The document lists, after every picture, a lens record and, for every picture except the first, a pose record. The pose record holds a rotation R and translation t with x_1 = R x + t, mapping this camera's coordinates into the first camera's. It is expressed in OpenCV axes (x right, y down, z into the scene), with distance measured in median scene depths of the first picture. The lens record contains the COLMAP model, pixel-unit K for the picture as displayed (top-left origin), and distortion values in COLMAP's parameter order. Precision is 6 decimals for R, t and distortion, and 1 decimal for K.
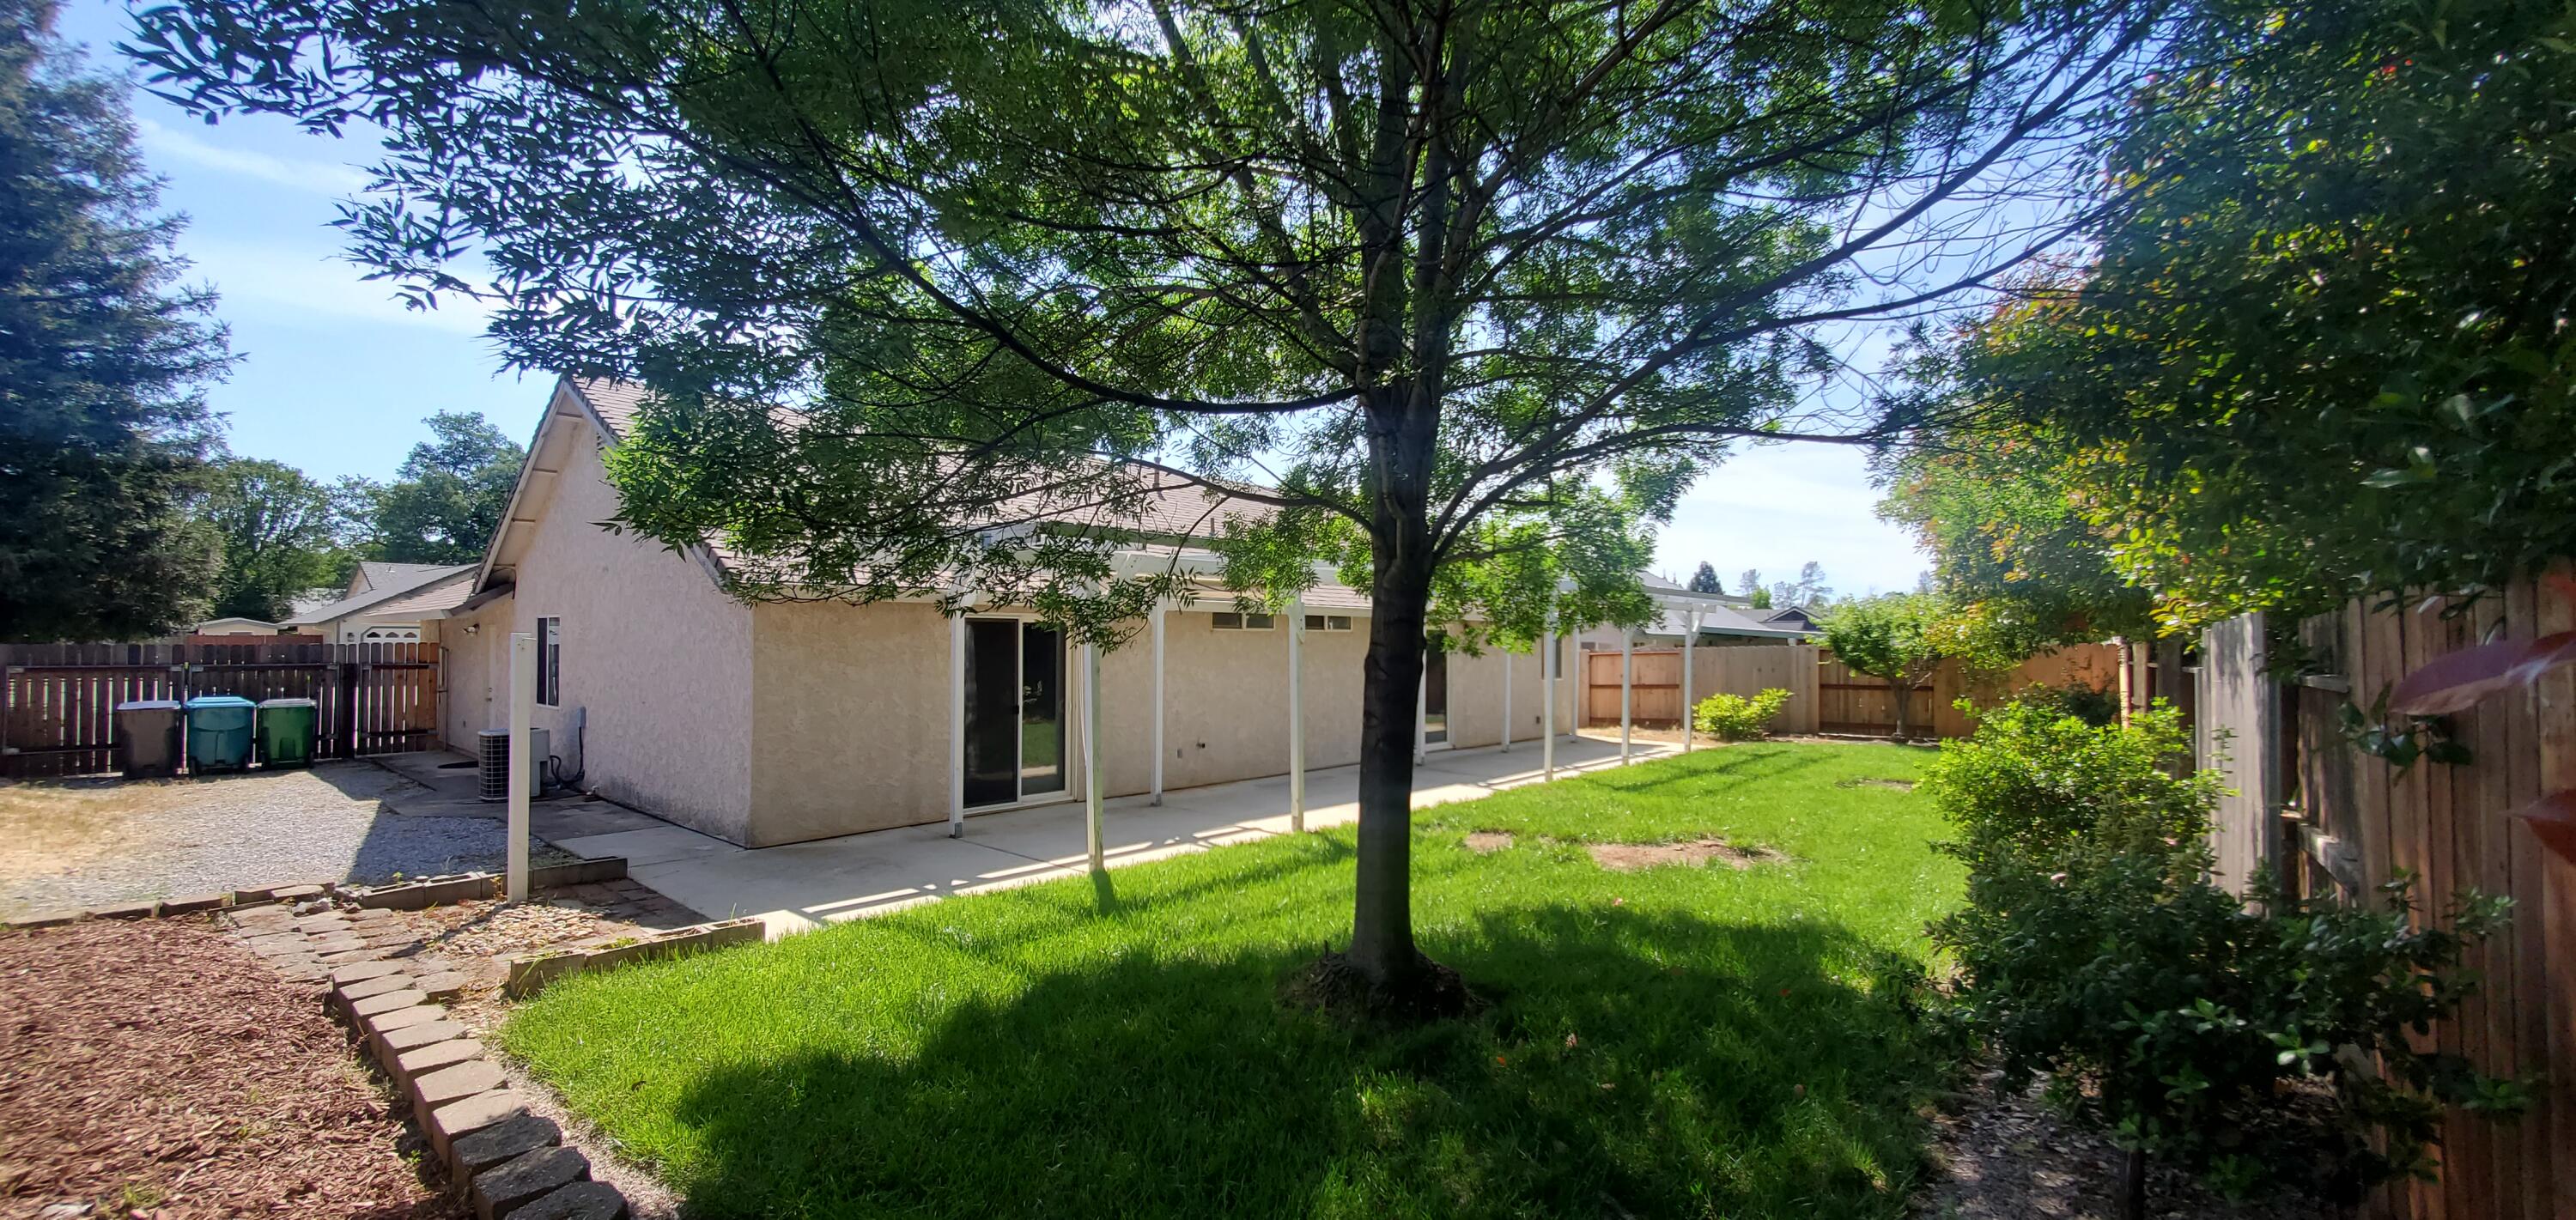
lens RADIAL K [[1030.4, 0, 1299.0], [0, 1030.4, 622.6], [0, 0, 1]] dist [0.000645, -0.003045]
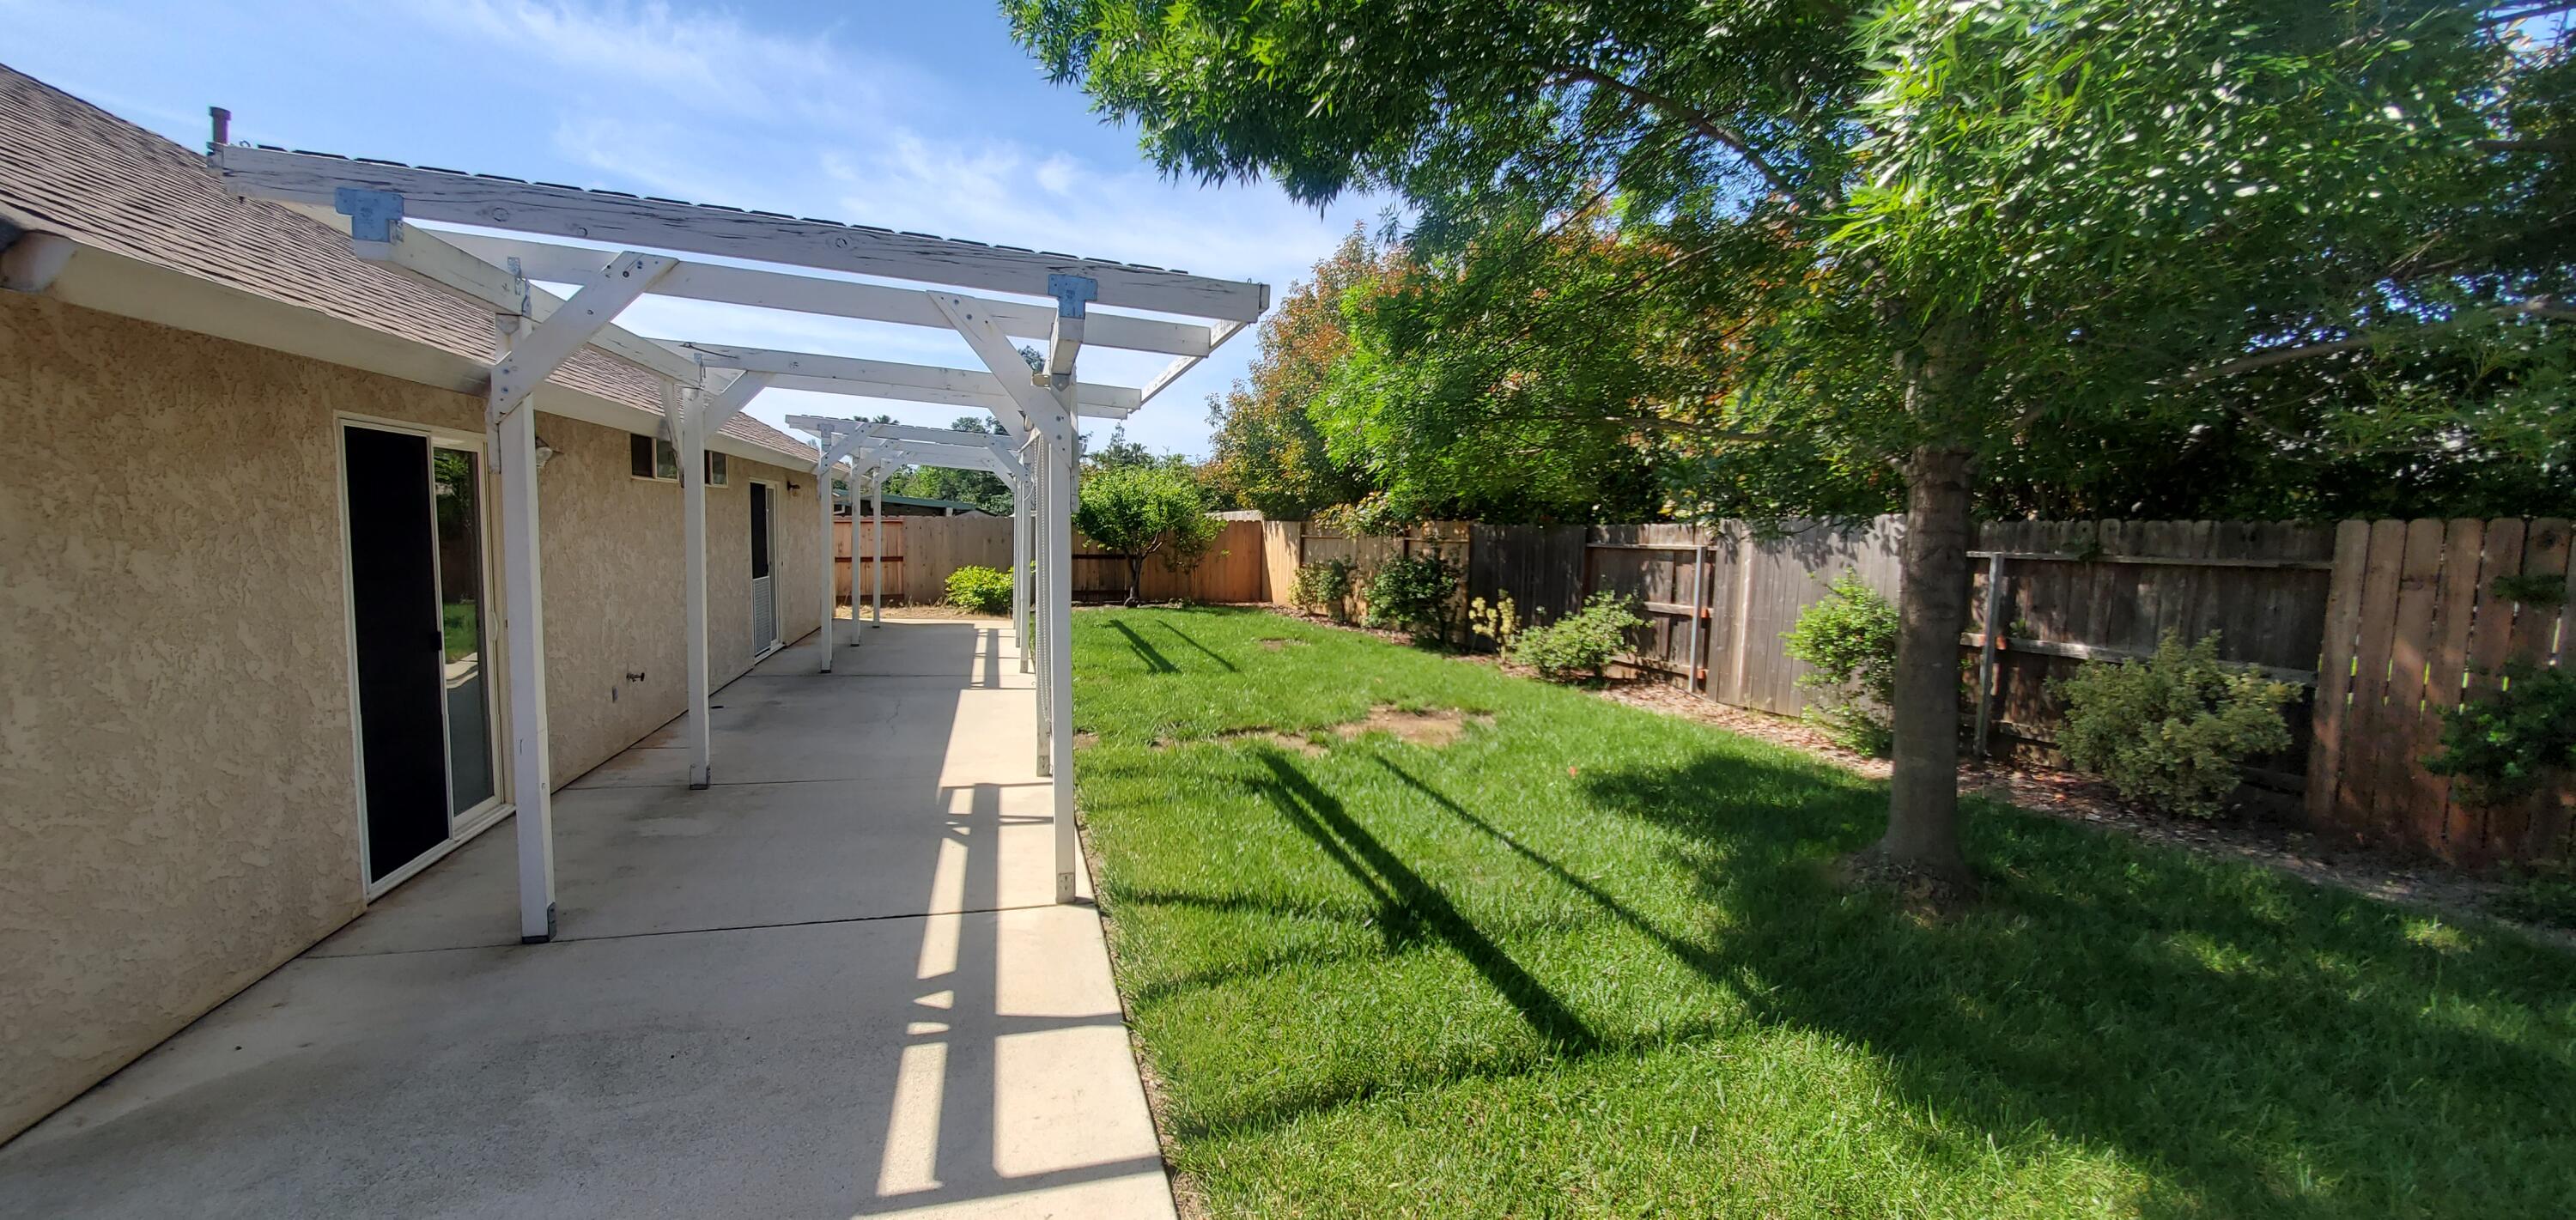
lens RADIAL K [[1030.4, 0, 1299.0], [0, 1030.4, 622.6], [0, 0, 1]] dist [0.000645, -0.003045]
pose [[0.523577, -0.069210, 0.849162, -0.246127], [-0.041875, 0.993400, 0.106786, 0.006703], [-0.850949, -0.091469, 0.517223, 0.238934]]
